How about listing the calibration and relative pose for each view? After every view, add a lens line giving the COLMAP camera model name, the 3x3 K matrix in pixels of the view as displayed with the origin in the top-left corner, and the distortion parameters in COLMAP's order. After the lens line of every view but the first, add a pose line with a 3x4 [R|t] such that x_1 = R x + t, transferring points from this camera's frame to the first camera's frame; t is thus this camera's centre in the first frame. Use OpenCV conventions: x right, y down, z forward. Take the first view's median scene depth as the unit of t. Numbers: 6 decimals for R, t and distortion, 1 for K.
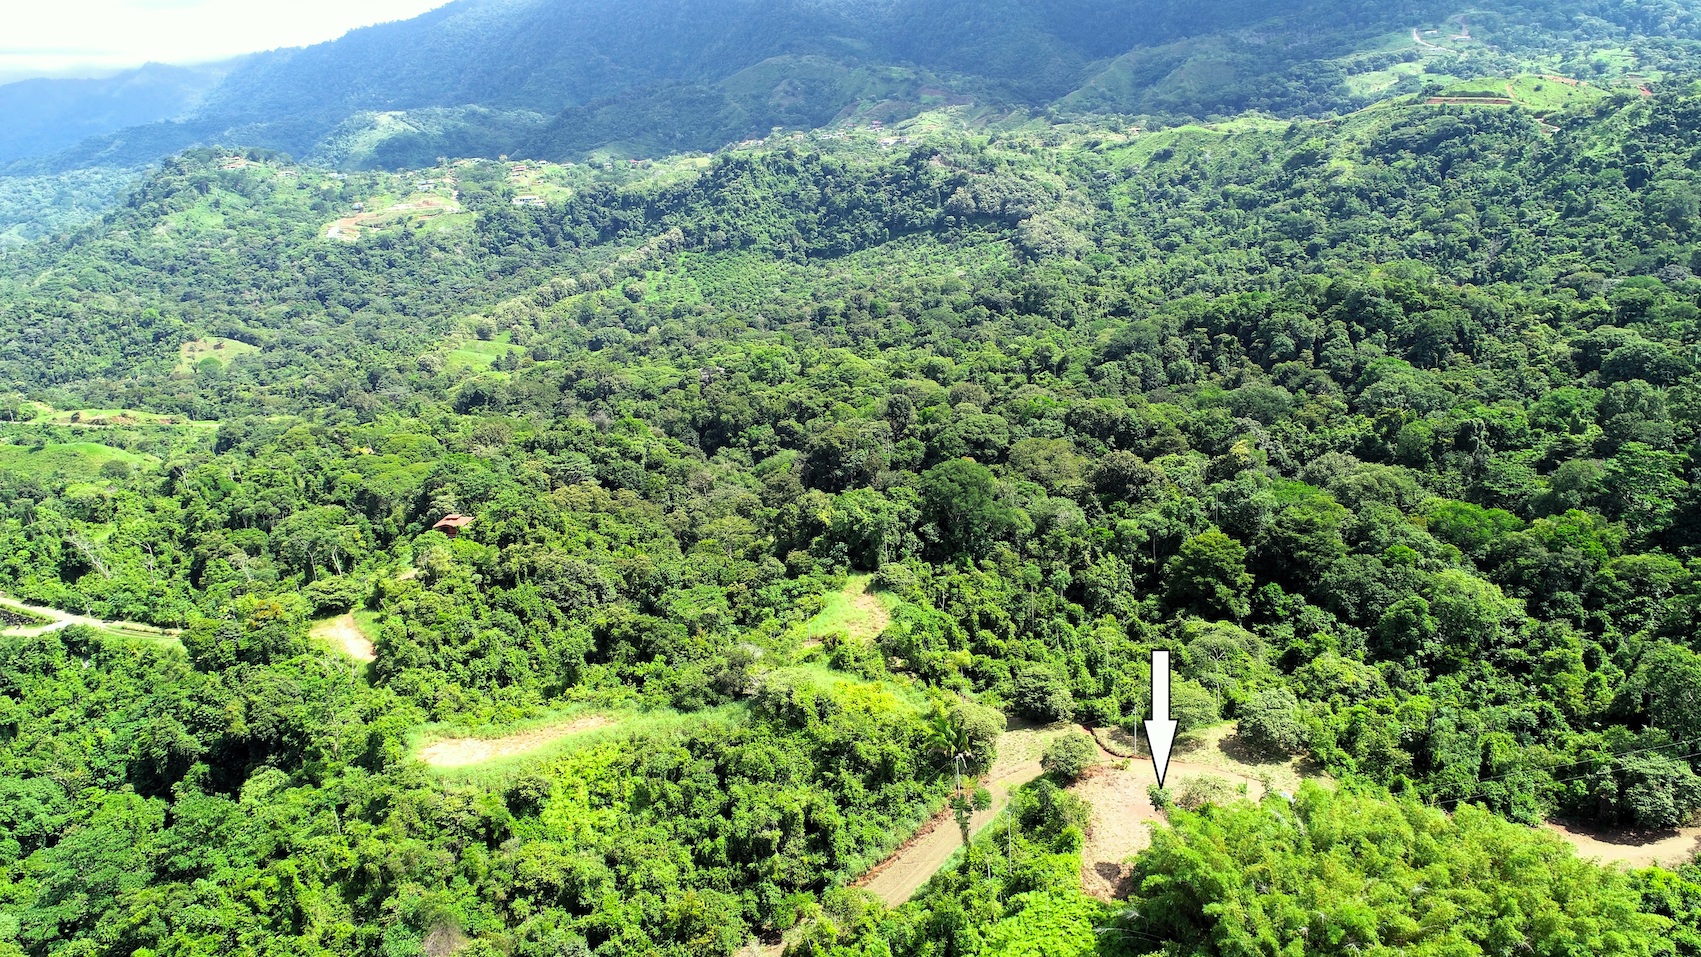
lens RADIAL K [[1134.0, 0, 850.5], [0, 1134.0, 478.5], [0, 0, 1]] dist [0.002978, -0.003370]
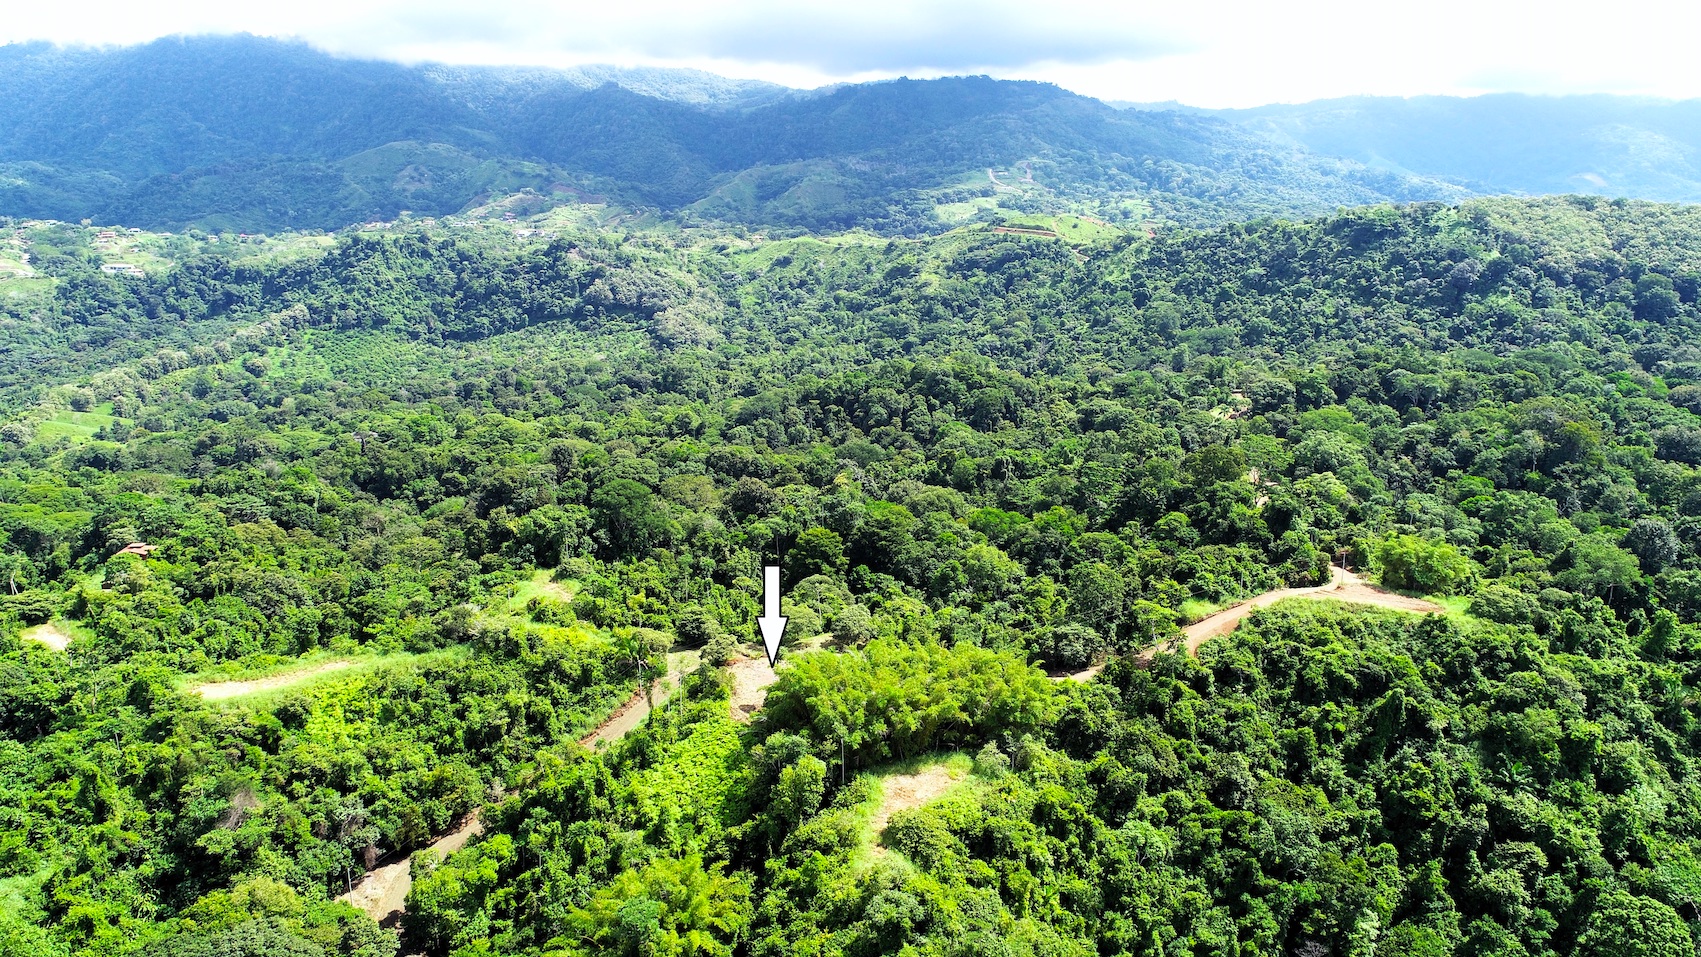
lens RADIAL K [[1127.9, 0, 850.5], [0, 1127.9, 478.5], [0, 0, 1]] dist [0.000692, -0.002745]
pose [[0.948712, -0.000991, 0.316141, -0.034861], [0.027585, 0.996441, -0.079656, 0.050790], [-0.314936, 0.084291, 0.945362, -0.144814]]
